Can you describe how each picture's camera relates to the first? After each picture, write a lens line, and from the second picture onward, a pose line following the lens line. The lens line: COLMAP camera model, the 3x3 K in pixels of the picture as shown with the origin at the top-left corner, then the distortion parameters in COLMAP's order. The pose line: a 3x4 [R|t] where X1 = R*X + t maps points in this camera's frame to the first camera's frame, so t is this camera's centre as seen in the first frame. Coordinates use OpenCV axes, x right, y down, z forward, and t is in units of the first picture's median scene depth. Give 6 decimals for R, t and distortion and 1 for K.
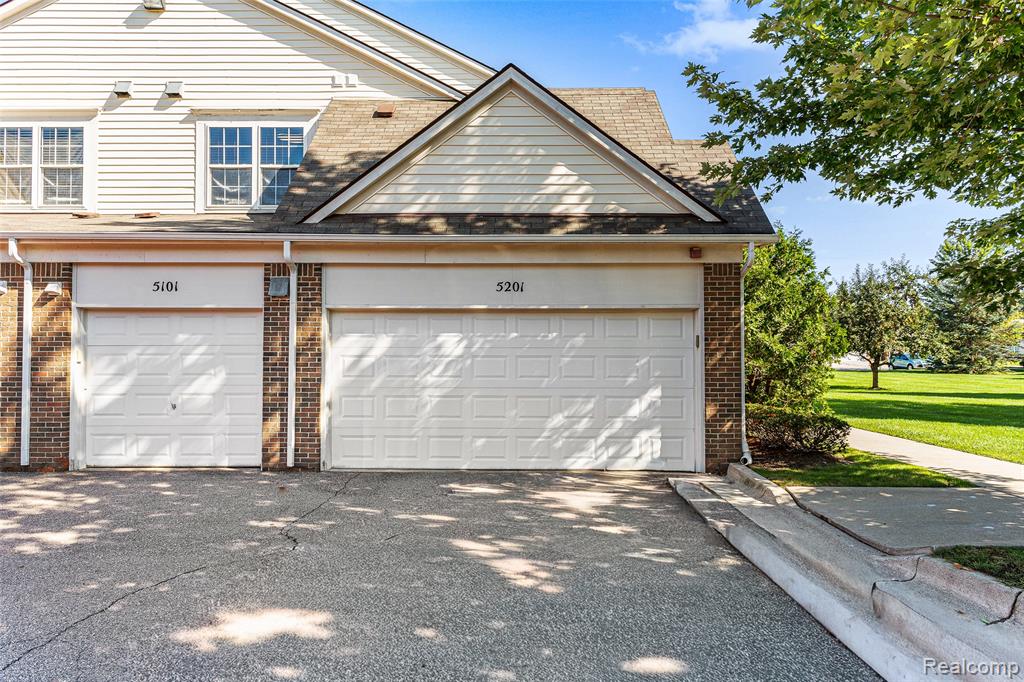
lens RADIAL K [[634.5, 0, 513.3], [0, 634.5, 336.8], [0, 0, 1]] dist [0.023336, -0.004396]
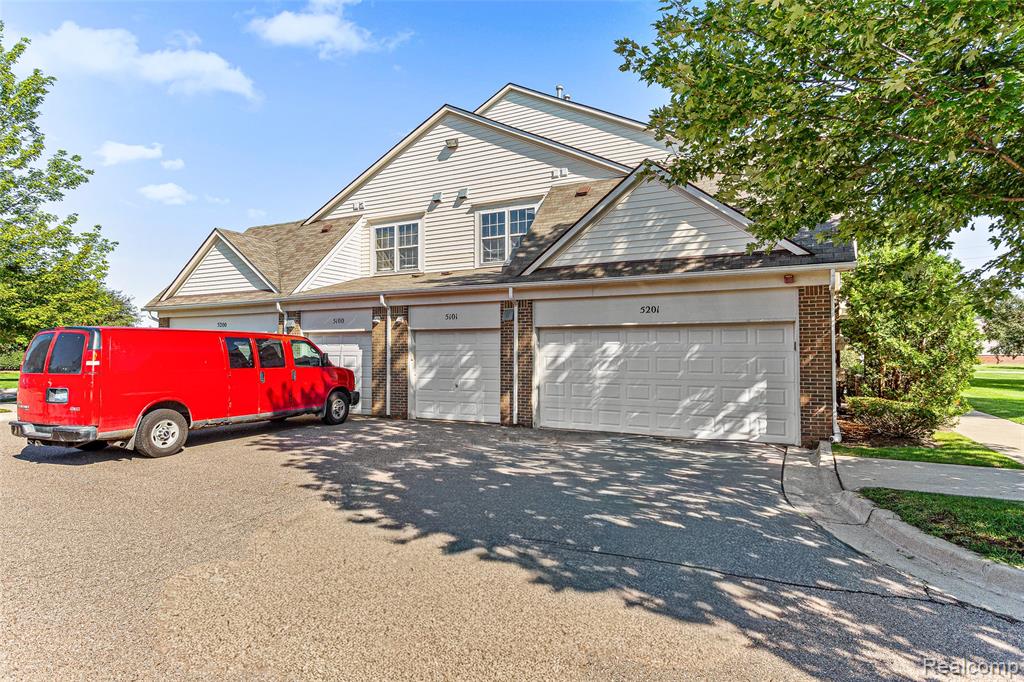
lens RADIAL K [[529.9, 0, 511.3], [0, 529.9, 344.1], [0, 0, 1]] dist [0.022516, 0.000211]
pose [[0.900395, -0.009075, -0.434979, 0.231961], [0.010000, 0.999950, -0.000162, -0.002810], [0.434958, -0.004204, 0.900441, -0.231460]]
